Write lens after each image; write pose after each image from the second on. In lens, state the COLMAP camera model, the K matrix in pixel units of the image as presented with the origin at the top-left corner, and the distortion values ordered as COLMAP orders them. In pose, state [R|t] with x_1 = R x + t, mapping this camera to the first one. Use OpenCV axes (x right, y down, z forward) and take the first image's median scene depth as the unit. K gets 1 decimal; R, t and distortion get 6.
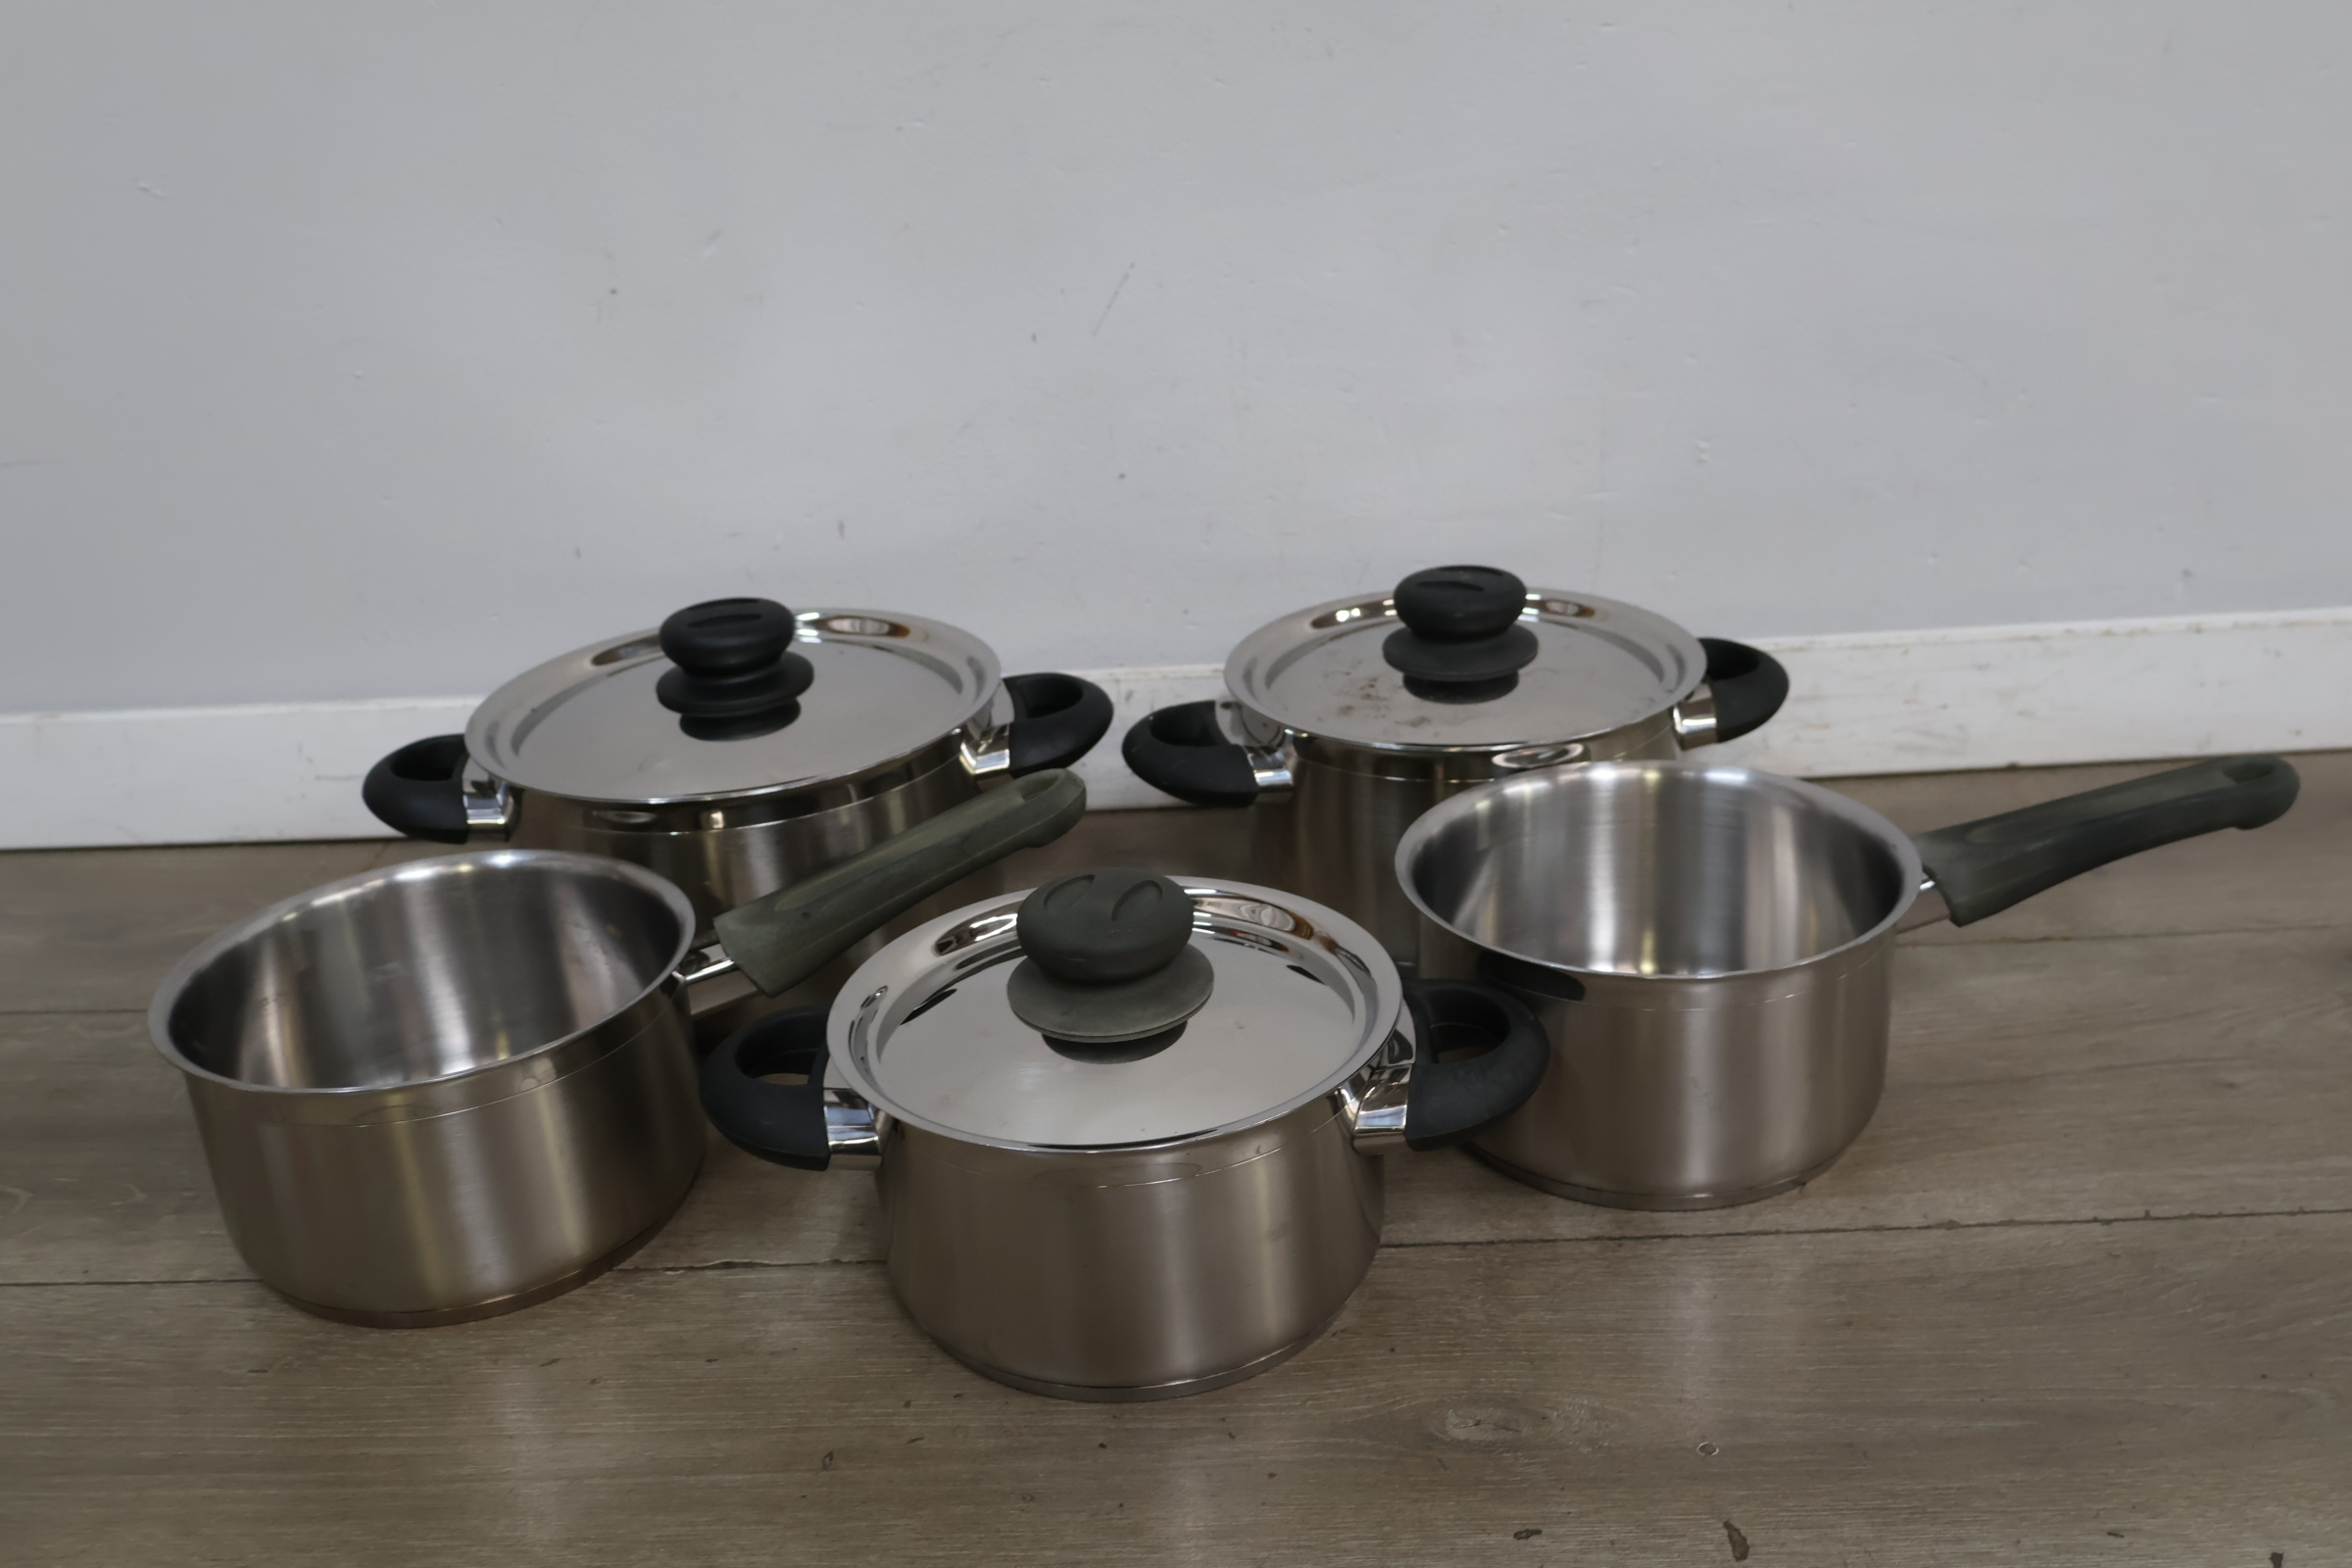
lens RADIAL K [[2190.8, 0, 1179.6], [0, 2190.8, 788.1], [0, 0, 1]] dist [0.007550, 0.000000]
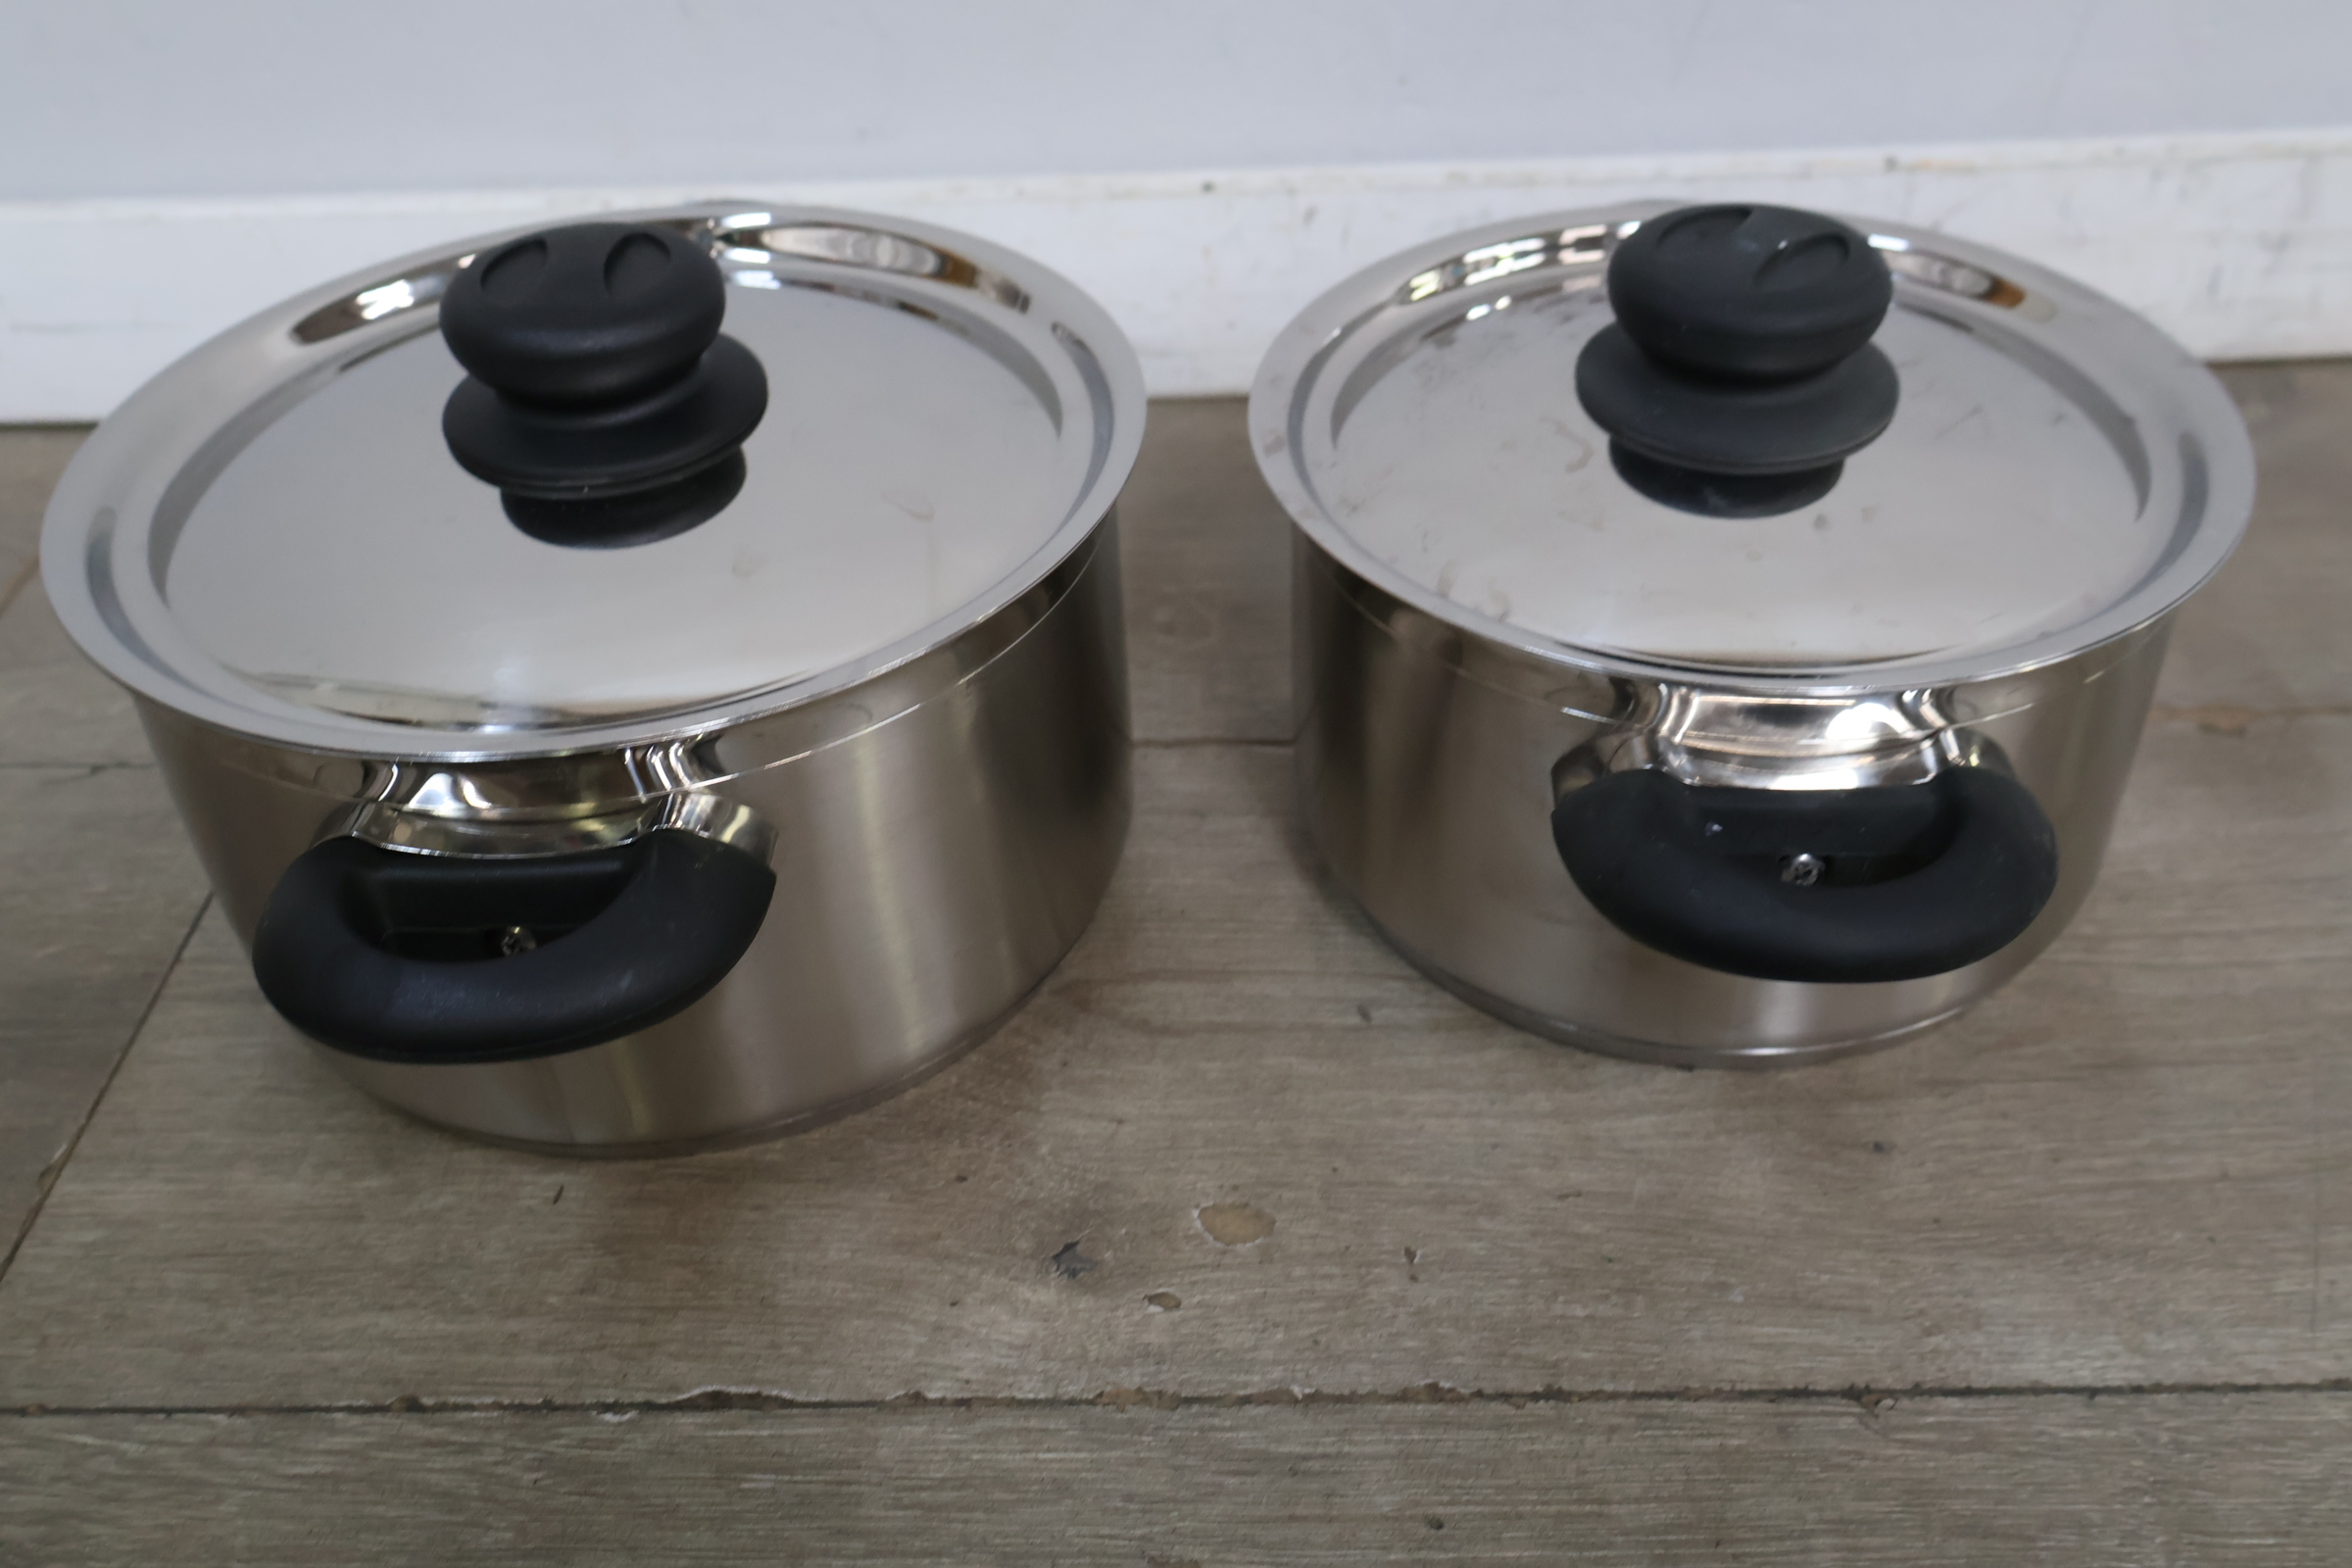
lens RADIAL K [[2190.8, 0, 1175.8], [0, 2190.8, 768.3], [0, 0, 1]] dist [0.007550, 0.000000]
pose [[0.999784, 0.002017, 0.020690, -0.094951], [-0.007312, 0.965803, 0.259175, -0.070016], [-0.019459, -0.259271, 0.965609, 0.469747]]
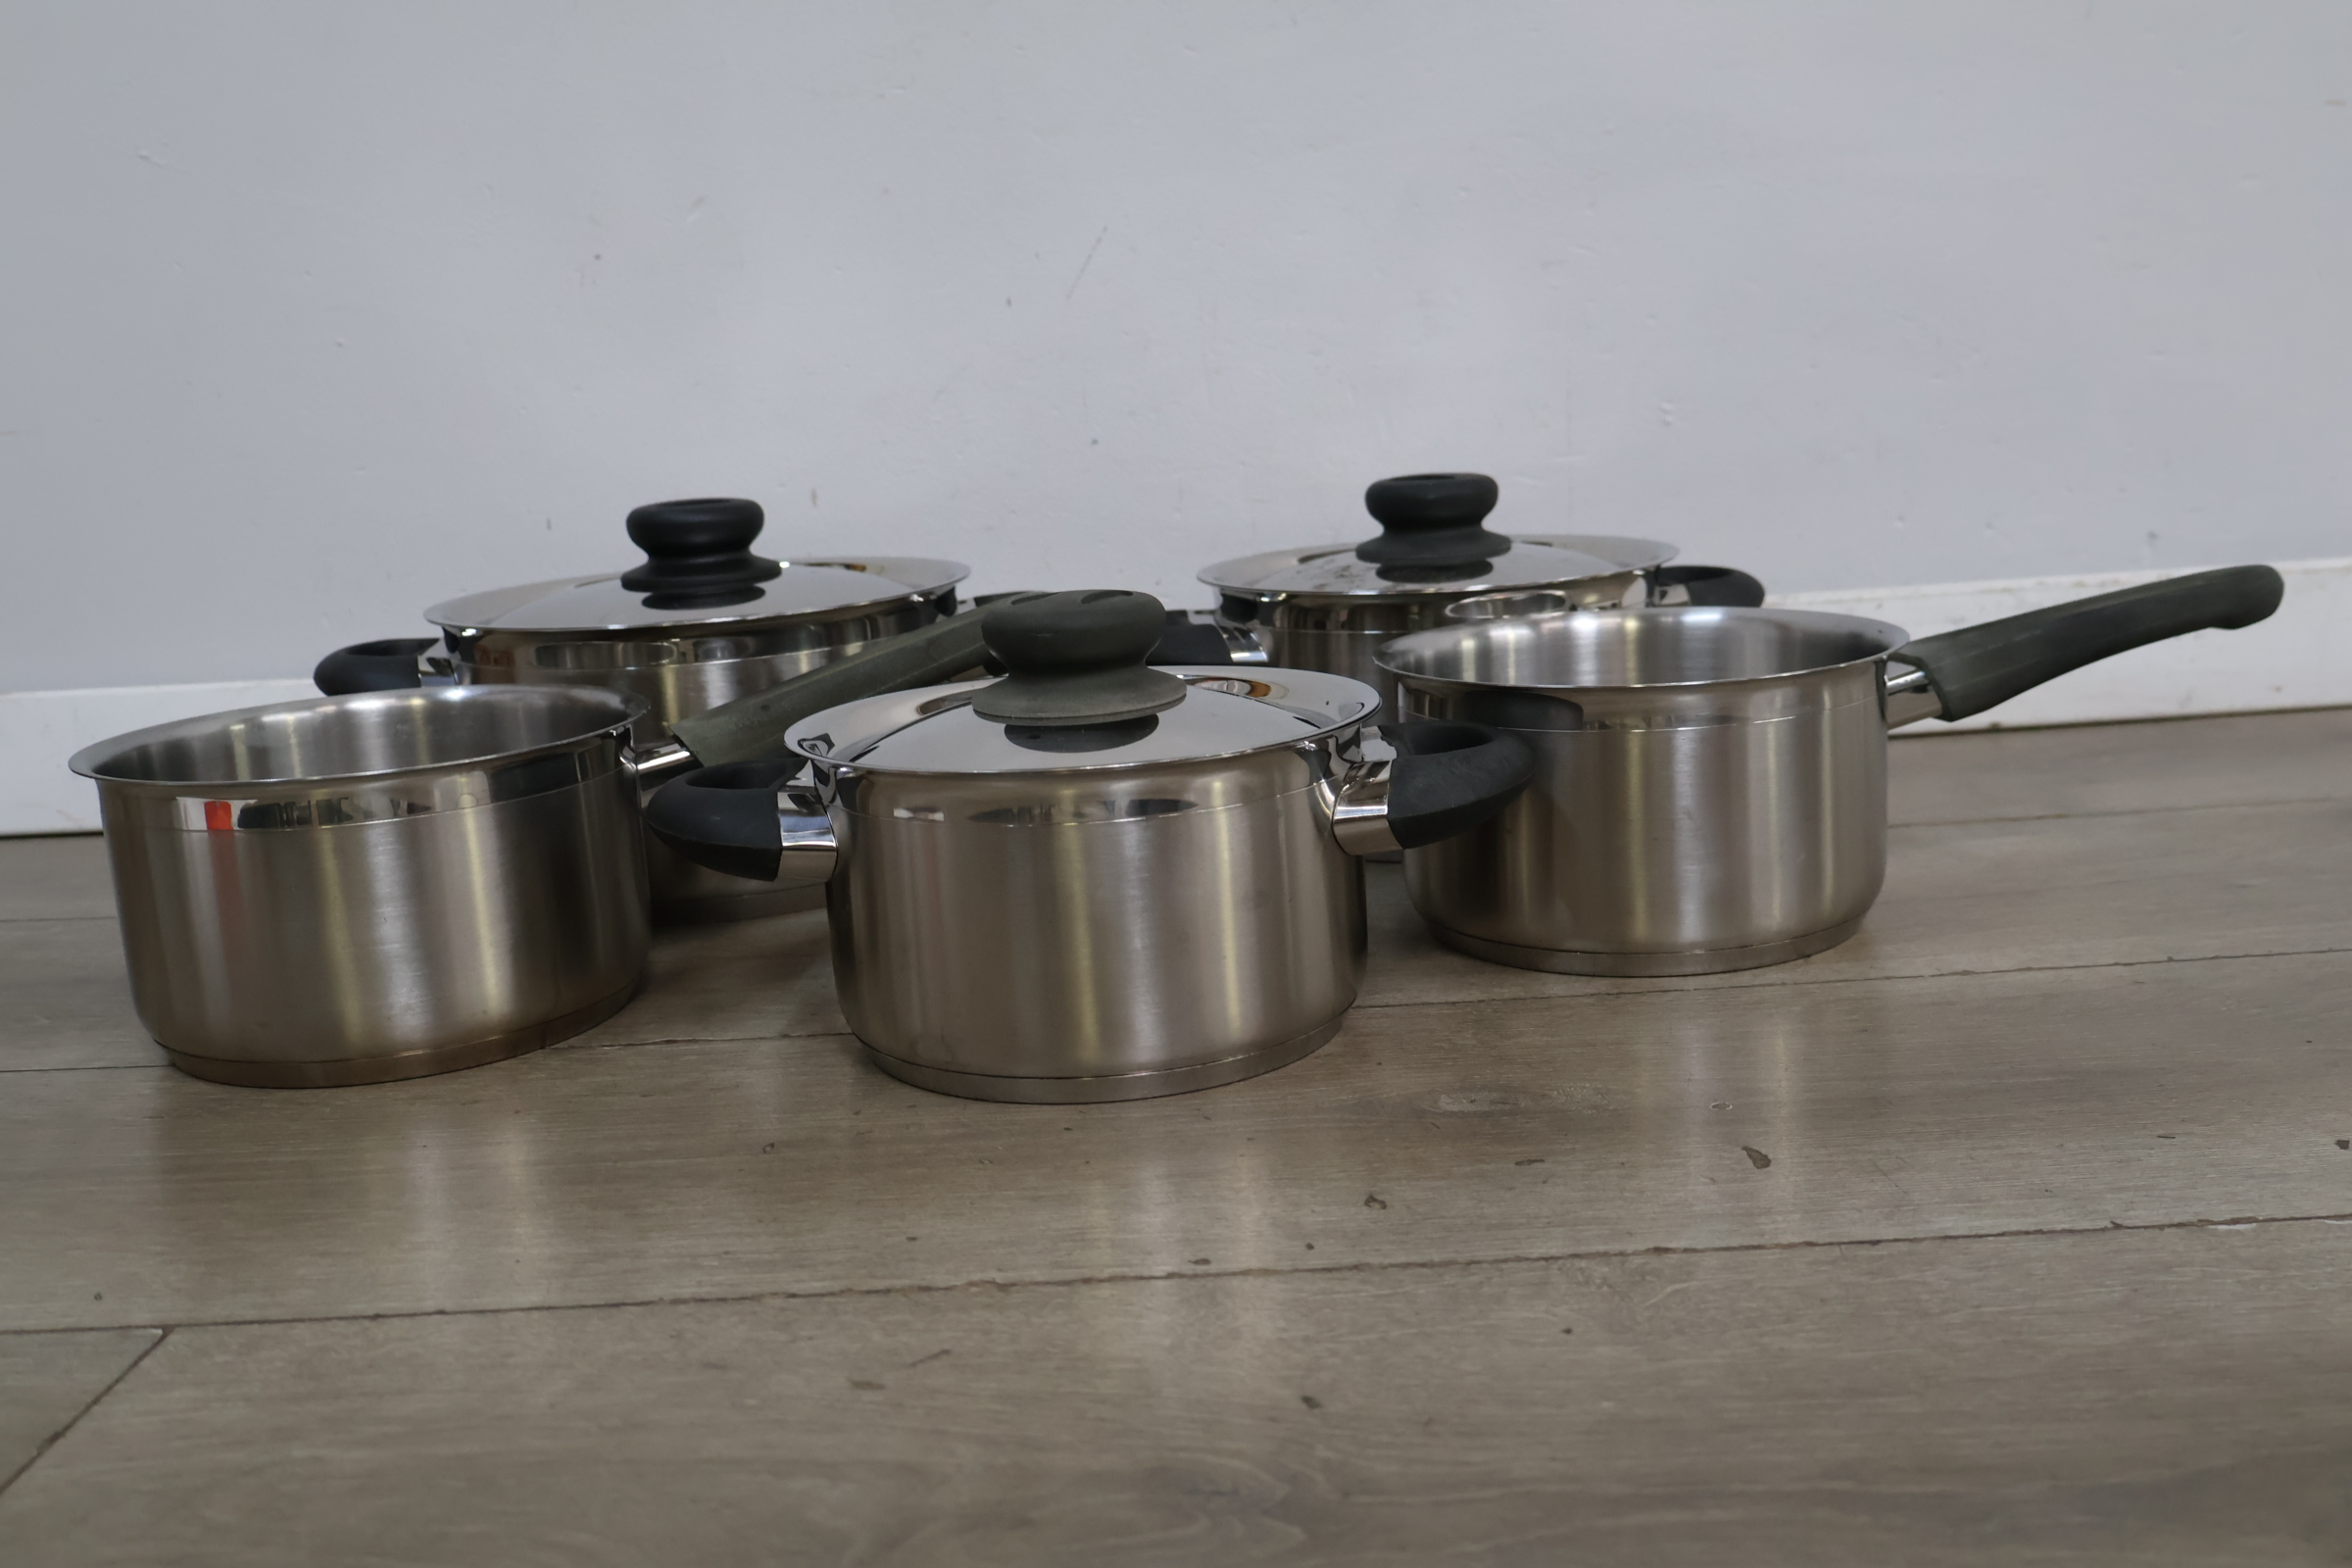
lens RADIAL K [[2190.8, 0, 1183.7], [0, 2190.8, 788.5], [0, 0, 1]] dist [0.007550, 0.000000]
pose [[0.999907, -0.001196, 0.013556, 0.001071], [0.003829, 0.980605, -0.195957, 0.271169], [-0.013059, 0.195990, 0.980519, 0.053069]]
